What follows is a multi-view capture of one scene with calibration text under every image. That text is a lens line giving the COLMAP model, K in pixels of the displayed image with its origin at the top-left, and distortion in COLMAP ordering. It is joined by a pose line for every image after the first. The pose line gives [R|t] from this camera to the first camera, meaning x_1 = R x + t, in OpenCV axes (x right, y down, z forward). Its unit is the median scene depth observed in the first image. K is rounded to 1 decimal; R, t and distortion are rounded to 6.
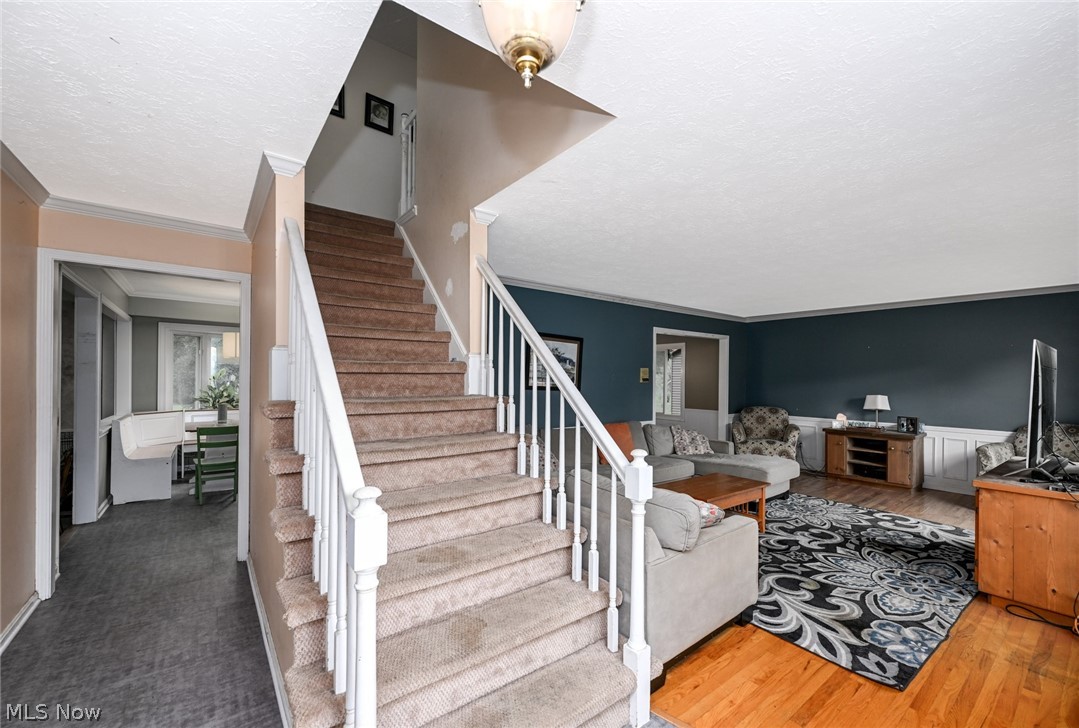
lens RADIAL K [[438.9, 0, 569.8], [0, 438.9, 376.2], [0, 0, 1]] dist [-0.002446, -0.000428]
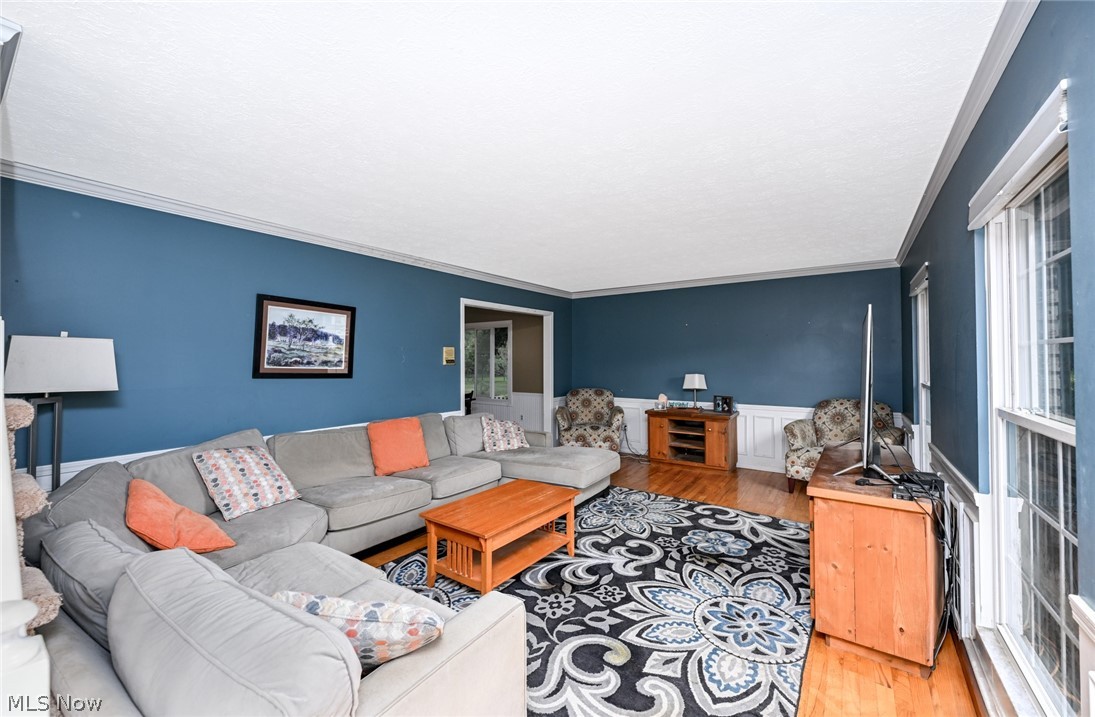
lens RADIAL K [[428.9, 0, 545.8], [0, 428.9, 350.6], [0, 0, 1]] dist [0.001236, 0.000047]
pose [[0.961090, -0.006588, 0.276158, 0.193416], [0.011136, 0.999827, -0.014903, 0.002980], [-0.276012, 0.017399, 0.960997, 0.282033]]
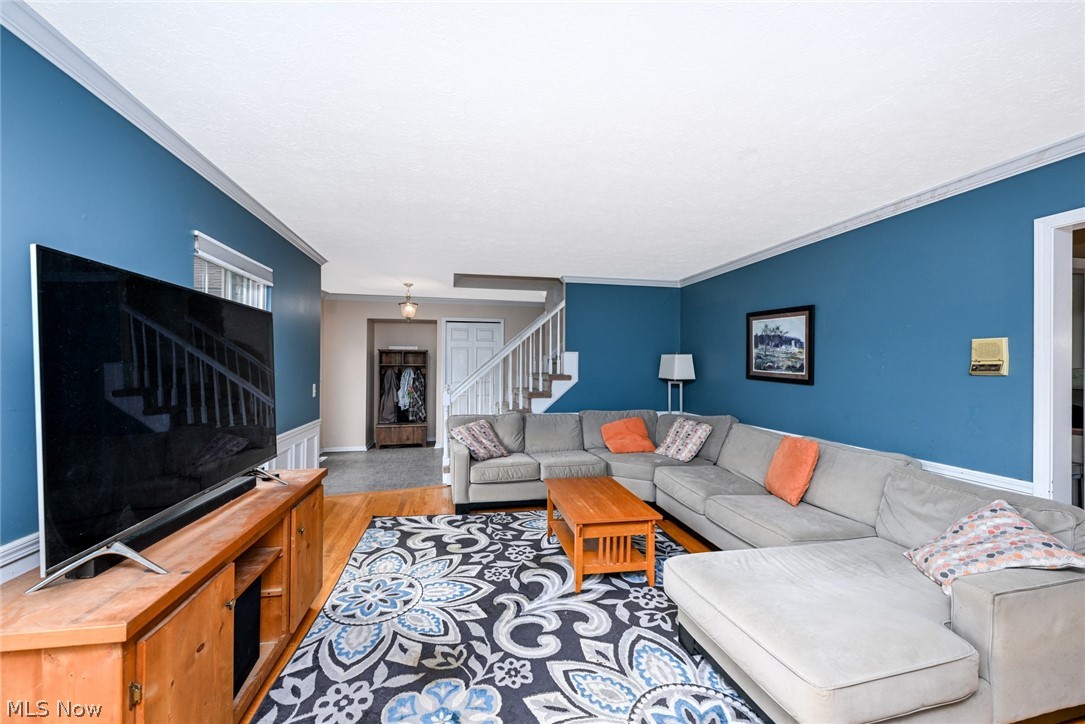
lens RADIAL K [[441.4, 0, 550.2], [0, 441.4, 362.3], [0, 0, 1]] dist [-0.002446, -0.000428]
pose [[-0.443409, -0.021473, -0.896062, 1.100401], [-0.008416, 0.999769, -0.019794, 0.022430], [0.896280, -0.001236, -0.443487, 1.301262]]
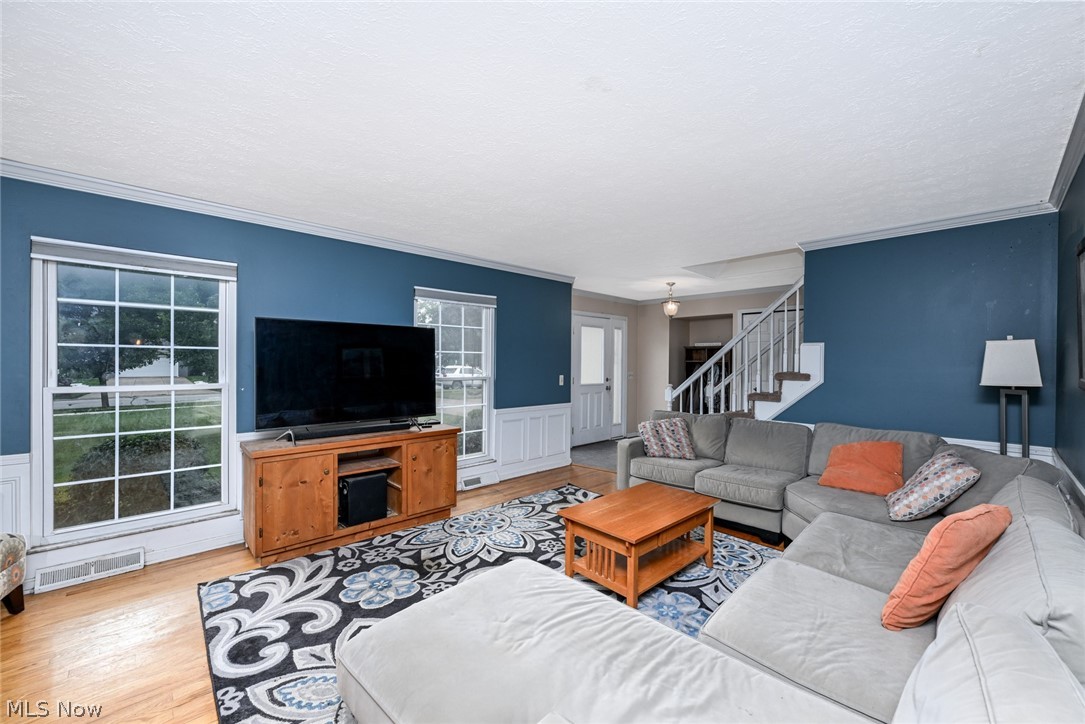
lens RADIAL K [[441.4, 0, 539.4], [0, 441.4, 367.1], [0, 0, 1]] dist [-0.002446, -0.000428]
pose [[-0.996617, -0.015525, -0.080709, 0.560948], [-0.016393, 0.999815, 0.010105, 0.018461], [0.080537, 0.011393, -0.996687, 1.718637]]
